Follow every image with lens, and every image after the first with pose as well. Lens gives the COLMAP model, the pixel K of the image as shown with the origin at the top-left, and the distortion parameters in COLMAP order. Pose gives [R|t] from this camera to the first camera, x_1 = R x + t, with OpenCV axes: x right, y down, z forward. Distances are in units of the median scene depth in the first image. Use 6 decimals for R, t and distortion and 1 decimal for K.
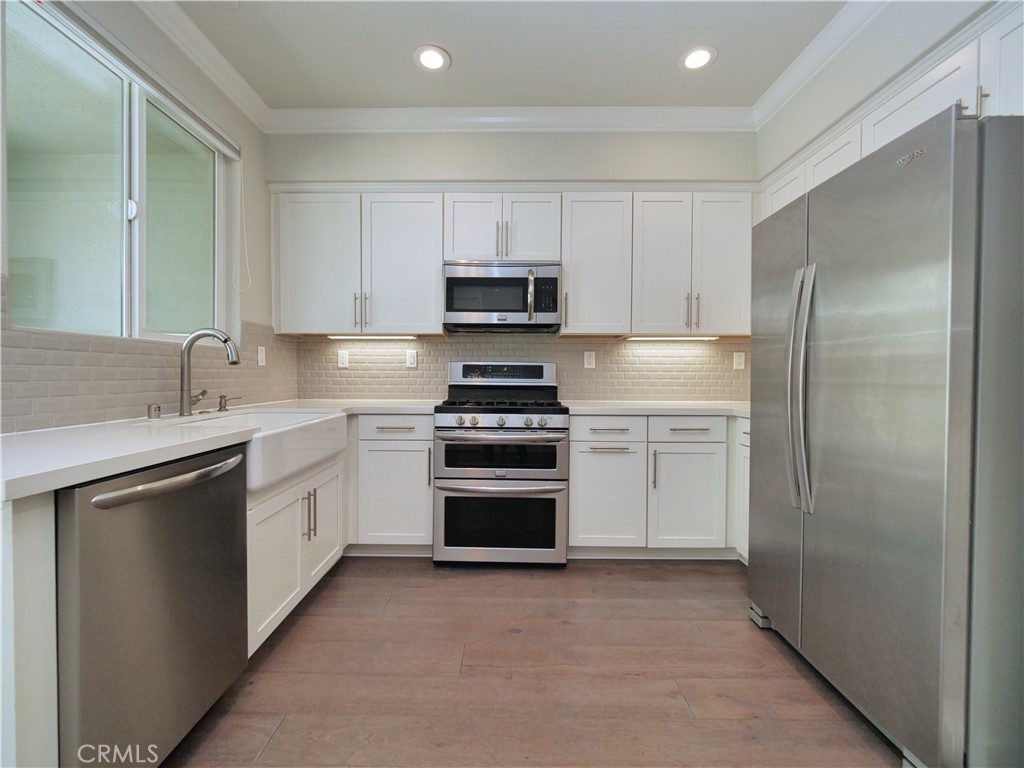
lens RADIAL K [[437.2, 0, 498.7], [0, 437.2, 382.4], [0, 0, 1]] dist [0.001508, -0.008366]
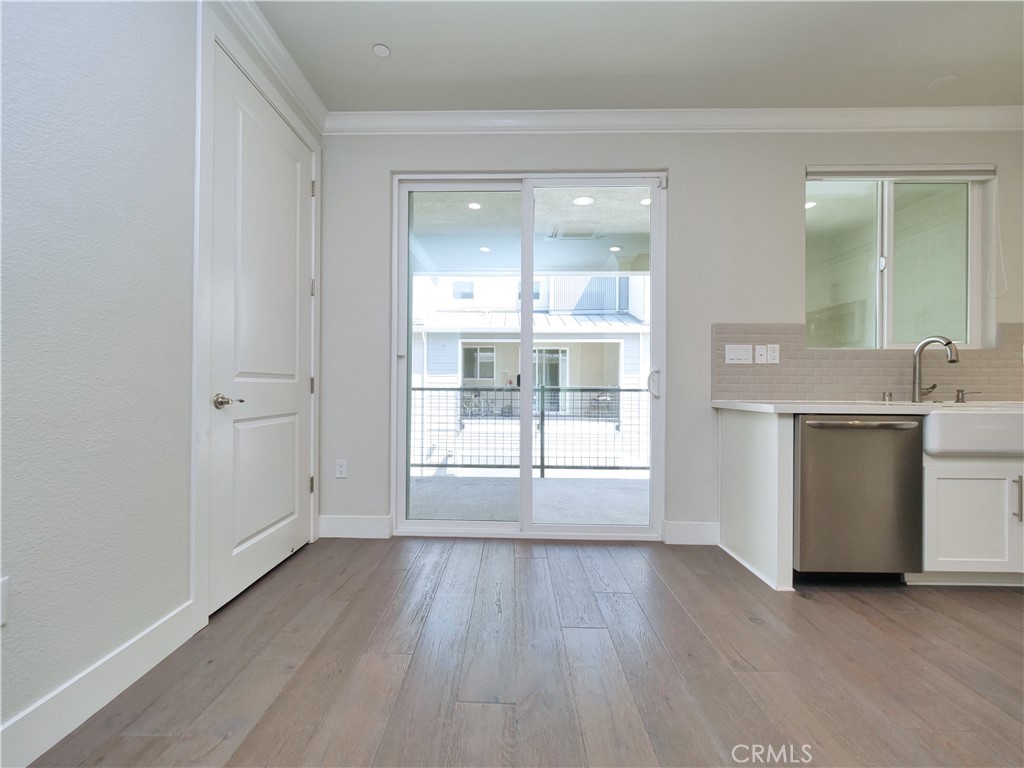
lens RADIAL K [[430.1, 0, 512.0], [0, 430.1, 384.0], [0, 0, 1]] dist [0.000871, 0.000074]
pose [[-0.004224, -0.009380, -0.999947, 0.487371], [-0.022380, 0.999706, -0.009283, 0.046238], [0.999741, 0.022339, -0.004433, -0.197837]]
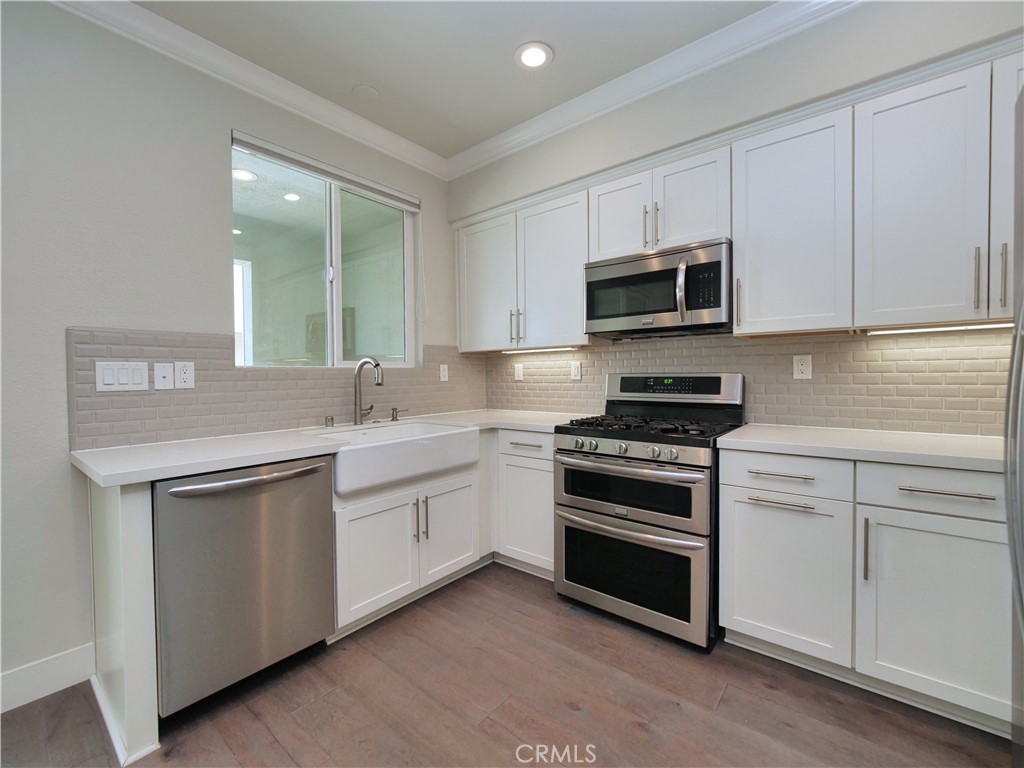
lens RADIAL K [[437.2, 0, 498.7], [0, 437.2, 382.4], [0, 0, 1]] dist [0.001508, -0.008366]
pose [[0.774559, -0.003220, -0.632493, 0.336677], [0.005224, 0.999985, 0.001307, -0.038049], [0.632480, -0.004317, 0.774565, 0.197489]]
